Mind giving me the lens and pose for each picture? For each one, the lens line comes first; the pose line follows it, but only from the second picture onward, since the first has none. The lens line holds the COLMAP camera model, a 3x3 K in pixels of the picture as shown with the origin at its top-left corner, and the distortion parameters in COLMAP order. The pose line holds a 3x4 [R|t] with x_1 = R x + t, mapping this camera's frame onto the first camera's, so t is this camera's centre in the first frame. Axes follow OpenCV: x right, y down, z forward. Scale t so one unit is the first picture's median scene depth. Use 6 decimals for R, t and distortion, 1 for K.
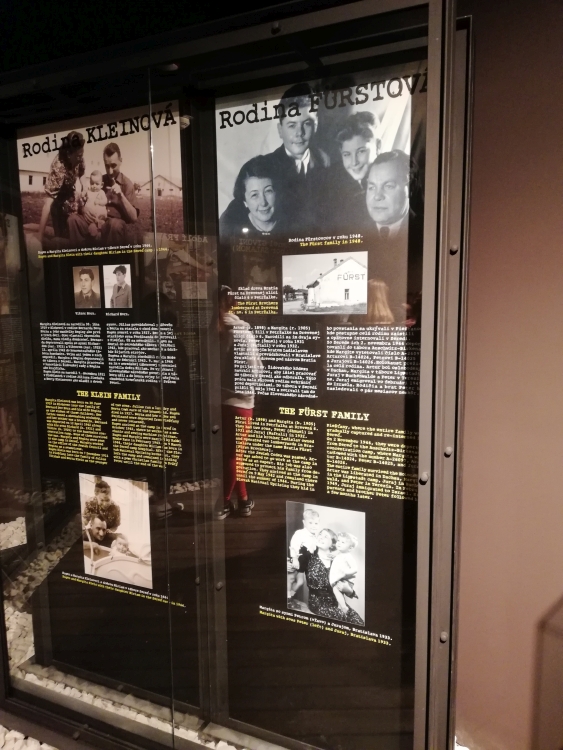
lens RADIAL K [[584.3, 0, 285.1], [0, 584.3, 380.2], [0, 0, 1]] dist [0.056316, -0.078334]
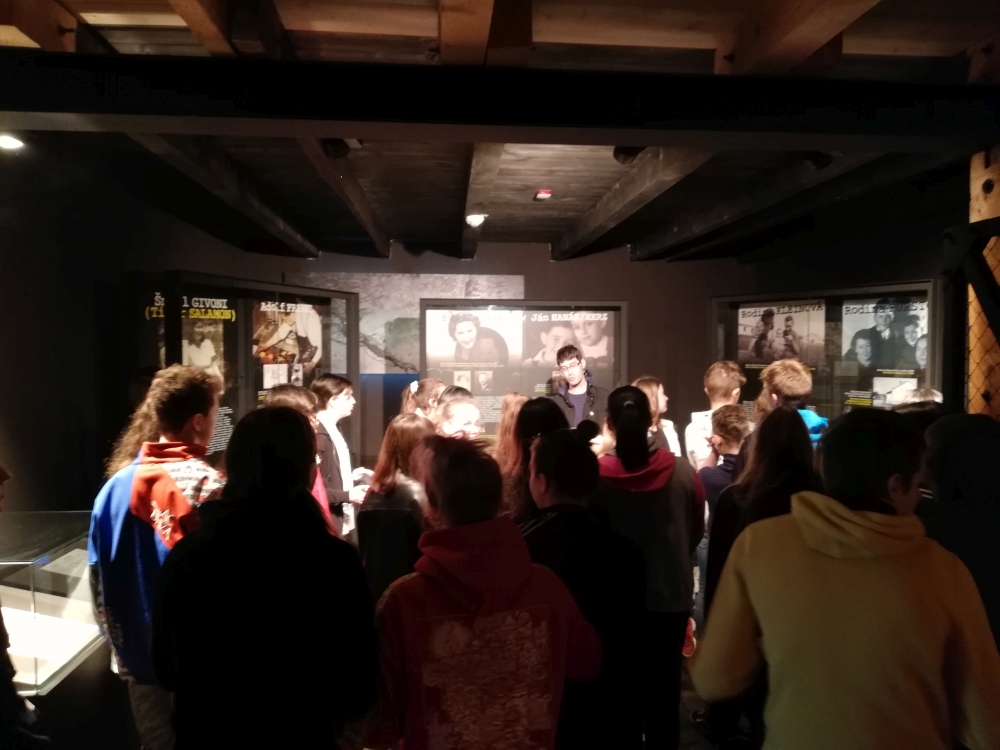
lens RADIAL K [[779.1, 0, 498.2], [0, 779.1, 370.0], [0, 0, 1]] dist [0.056316, -0.078334]
pose [[0.825369, 0.032506, -0.563657, 0.396409], [-0.088705, 0.993409, -0.072602, 0.065900], [0.557582, 0.109922, 0.822812, -1.713577]]
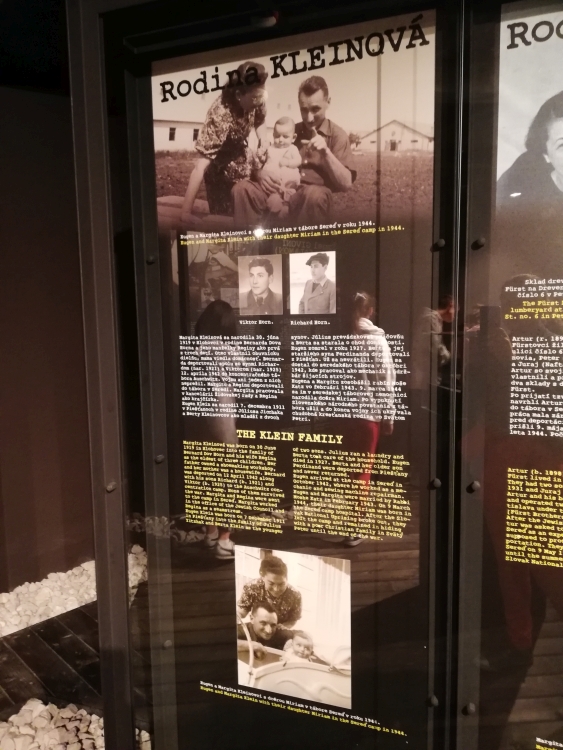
lens RADIAL K [[584.3, 0, 283.8], [0, 584.3, 379.8], [0, 0, 1]] dist [0.056316, -0.078334]
pose [[0.996689, -0.013779, 0.080127, -0.381433], [0.015374, 0.999695, -0.019329, -0.031081], [-0.079836, 0.020497, 0.996597, 0.310154]]
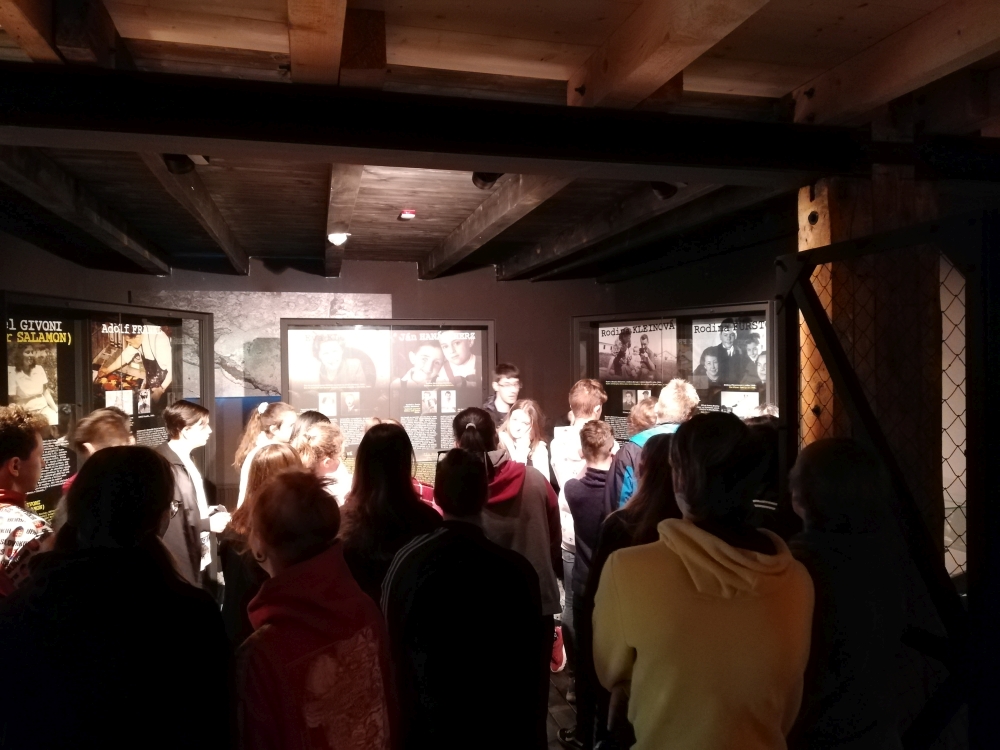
lens RADIAL K [[779.1, 0, 500.9], [0, 779.1, 370.1], [0, 0, 1]] dist [0.056316, -0.078334]
pose [[0.909428, 0.007097, -0.415801, 0.398443], [-0.057332, 0.992447, -0.108456, 0.060394], [0.411891, 0.122472, 0.902966, -1.706133]]
